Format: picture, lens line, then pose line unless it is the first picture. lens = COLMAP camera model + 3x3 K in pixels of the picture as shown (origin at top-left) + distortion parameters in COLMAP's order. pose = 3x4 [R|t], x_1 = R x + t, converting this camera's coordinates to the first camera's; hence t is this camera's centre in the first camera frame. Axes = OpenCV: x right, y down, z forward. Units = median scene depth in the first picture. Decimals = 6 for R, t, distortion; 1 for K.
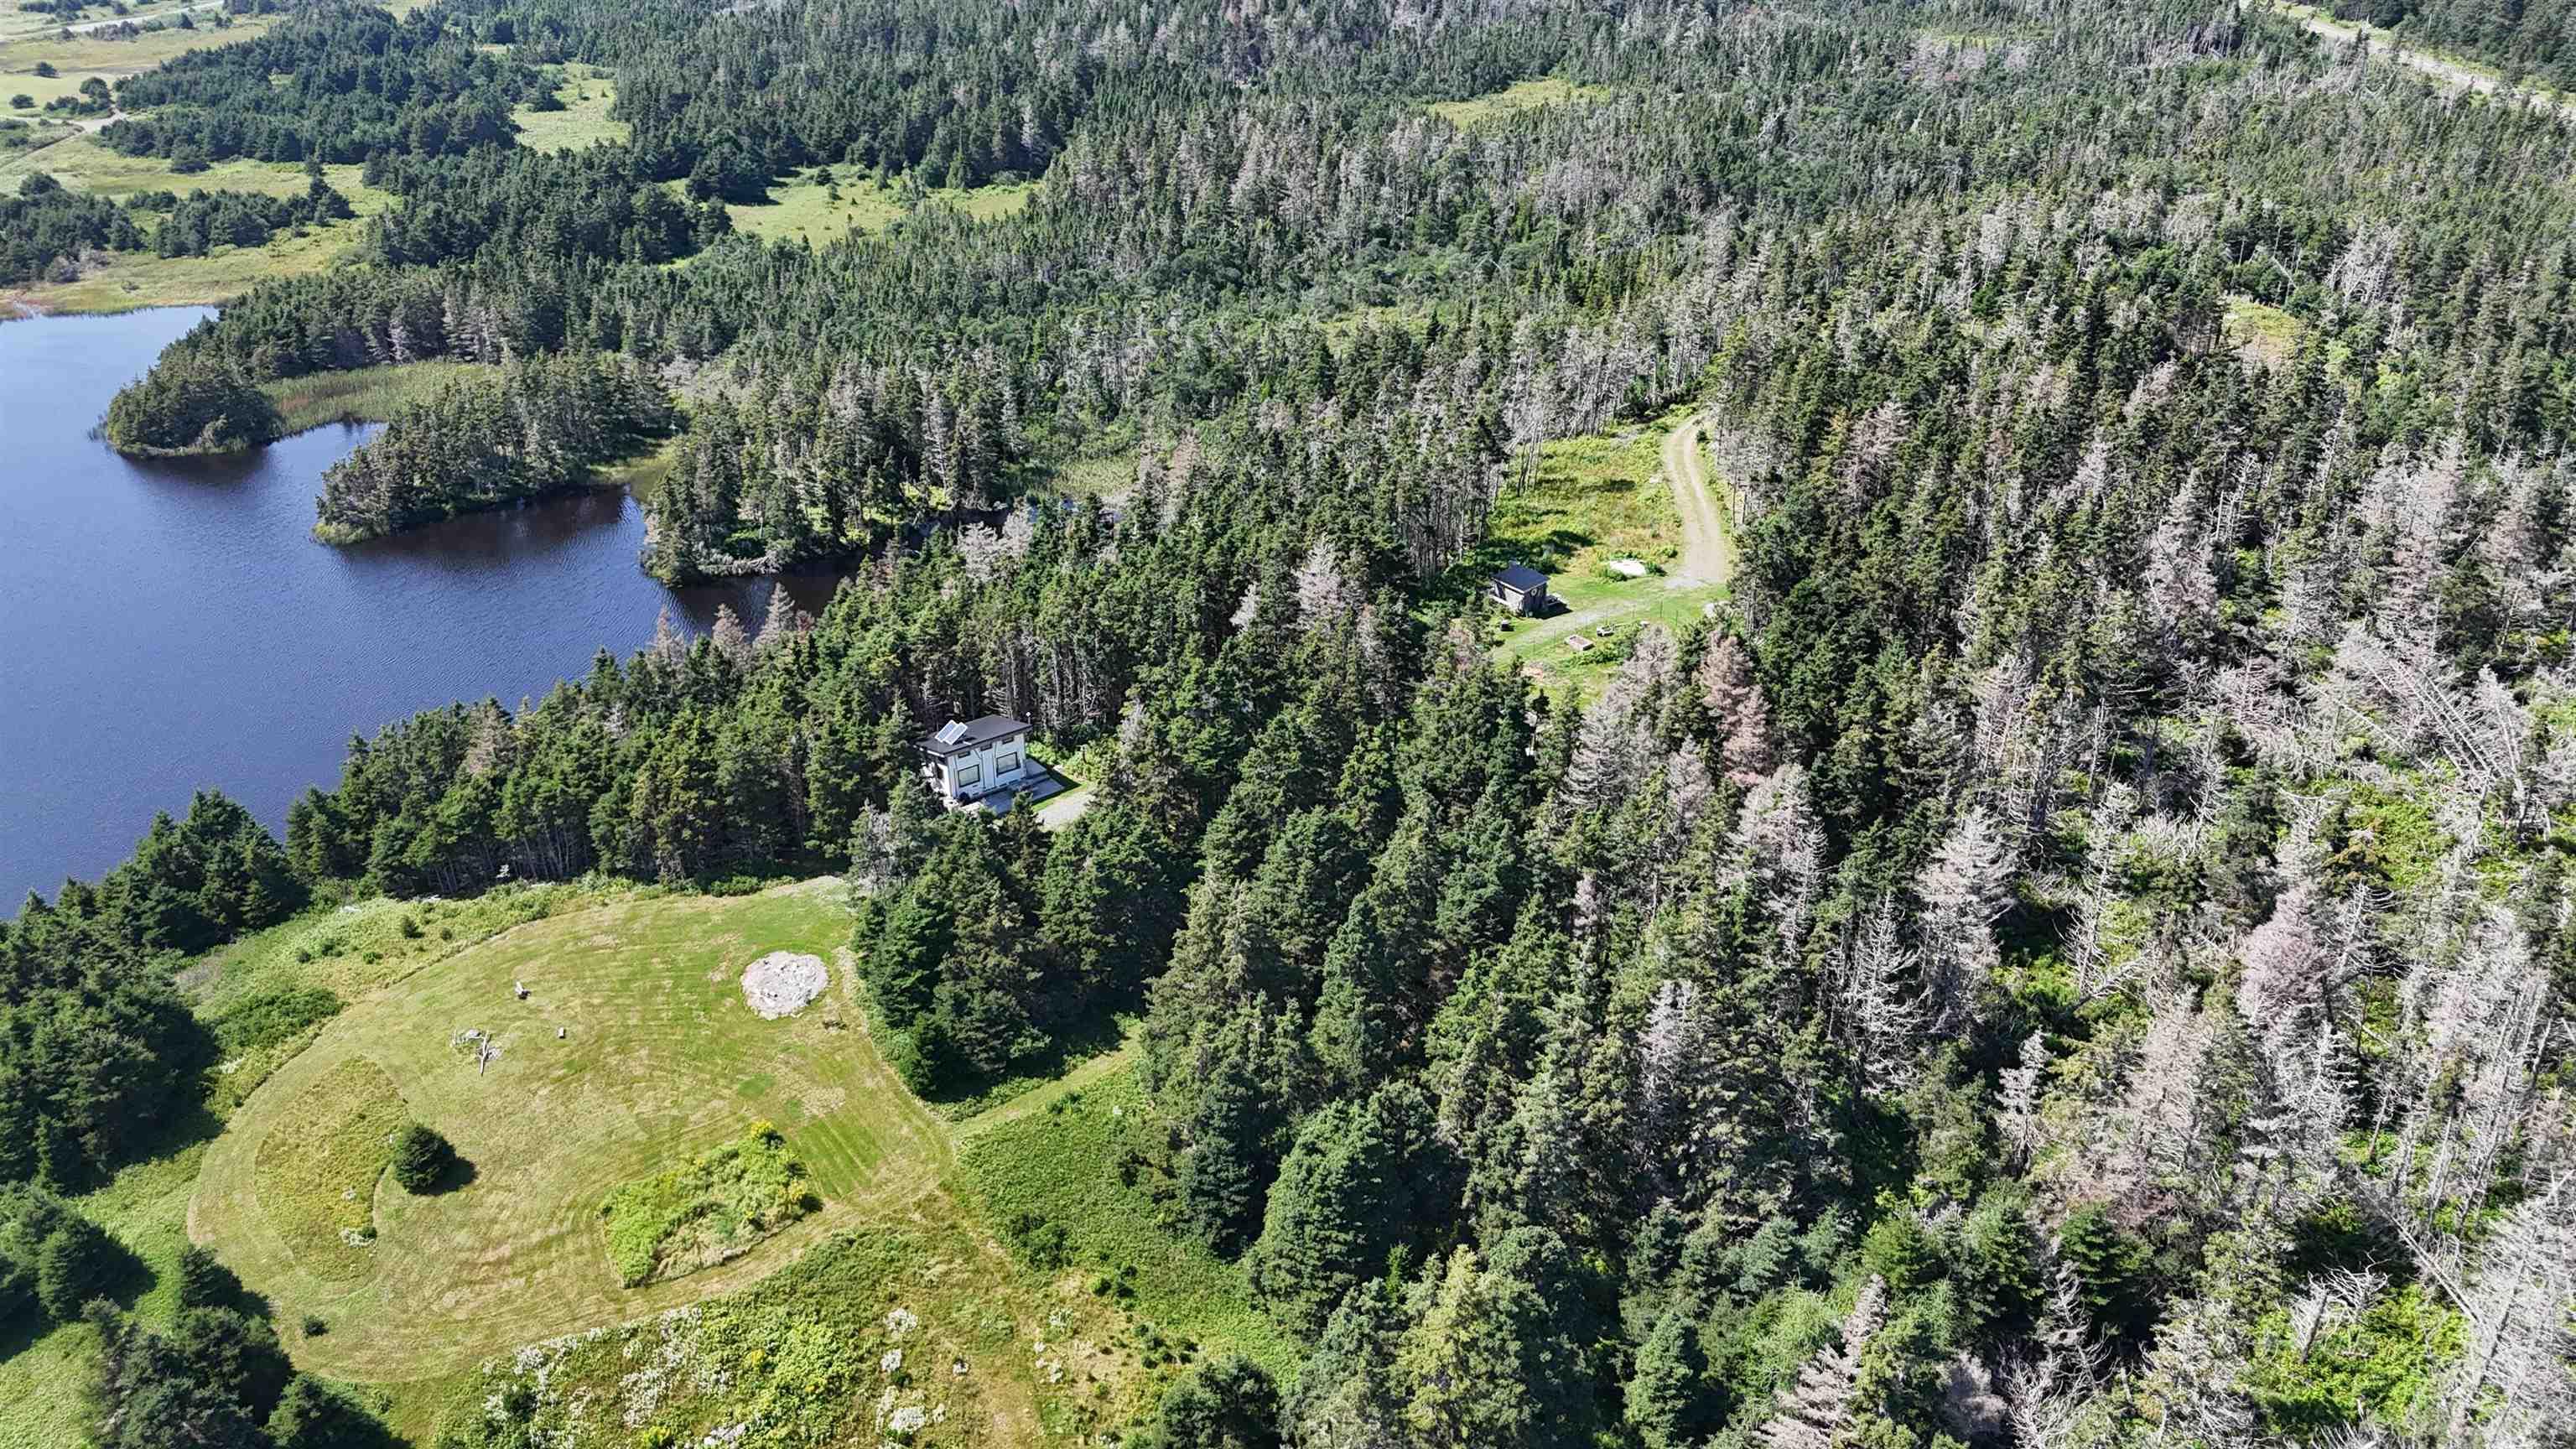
lens RADIAL K [[1911.1, 0, 1288.0], [0, 1911.1, 724.5], [0, 0, 1]] dist [0.068384, -0.069904]
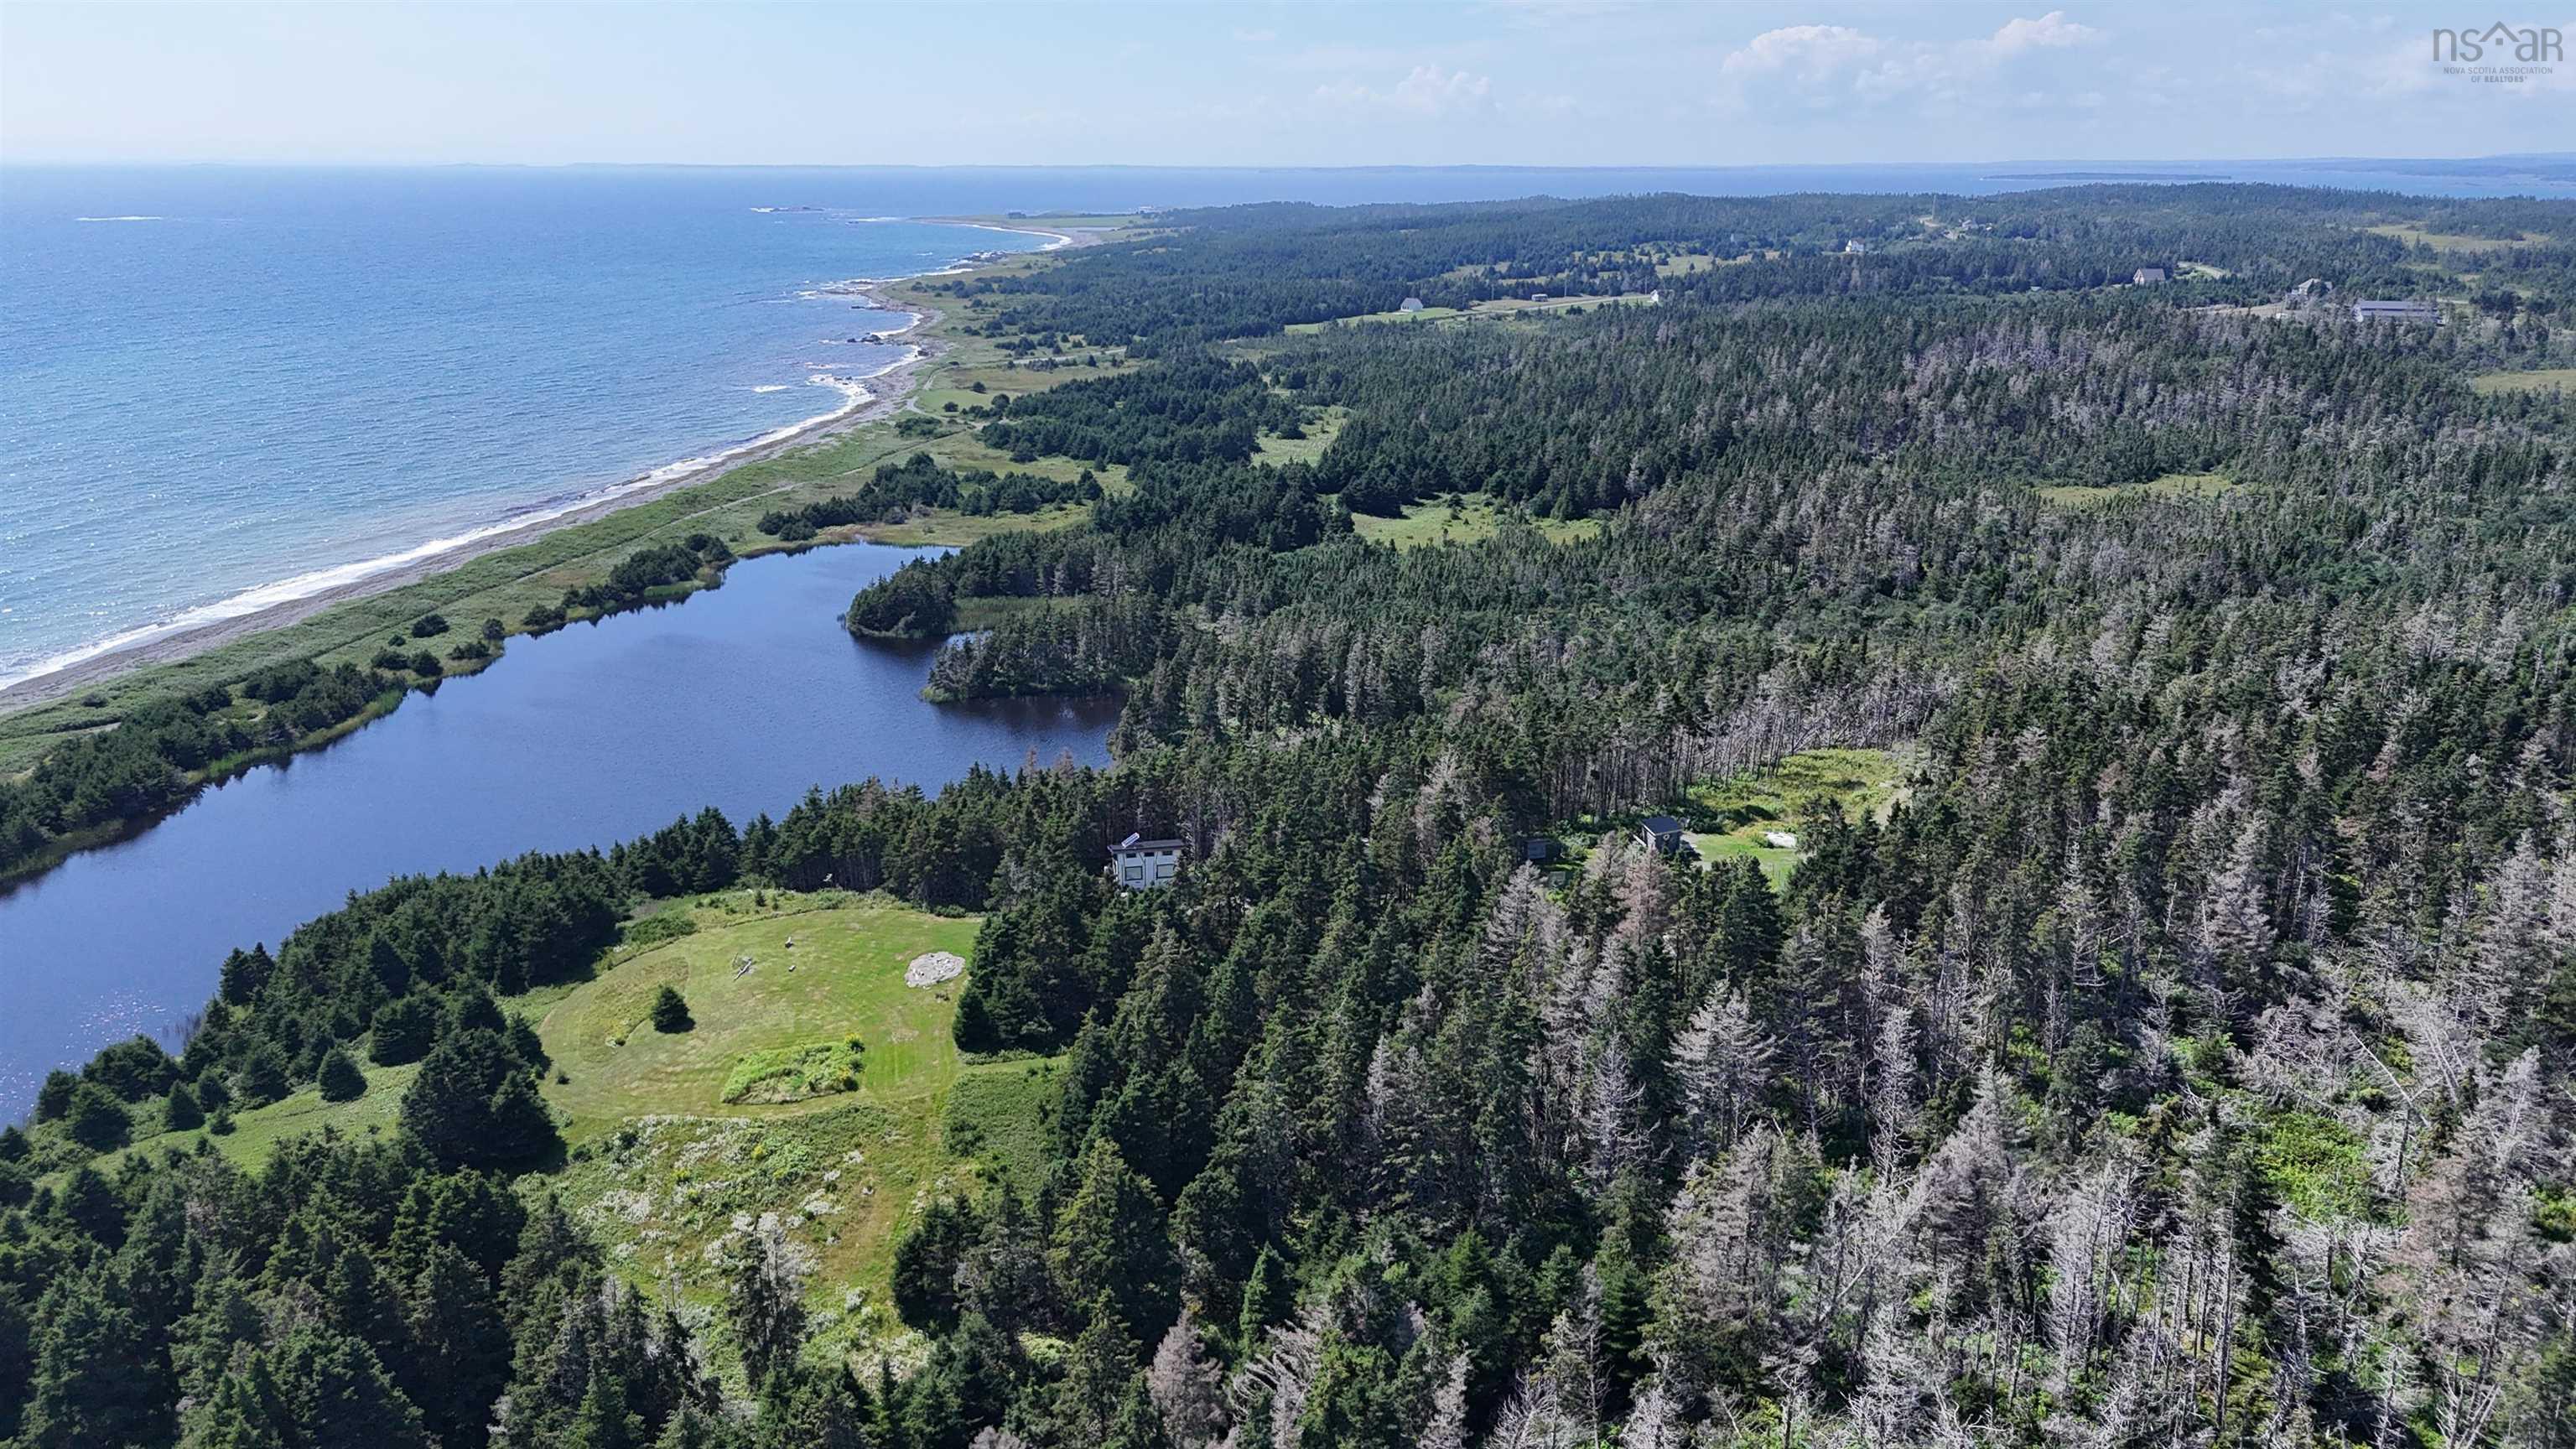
lens RADIAL K [[1911.1, 0, 1288.0], [0, 1911.1, 724.5], [0, 0, 1]] dist [0.068384, -0.069904]
pose [[0.897049, 0.133487, -0.421290, 0.247670], [-0.208397, 0.968417, -0.136892, 0.044349], [0.389711, 0.210594, 0.896535, -0.095679]]
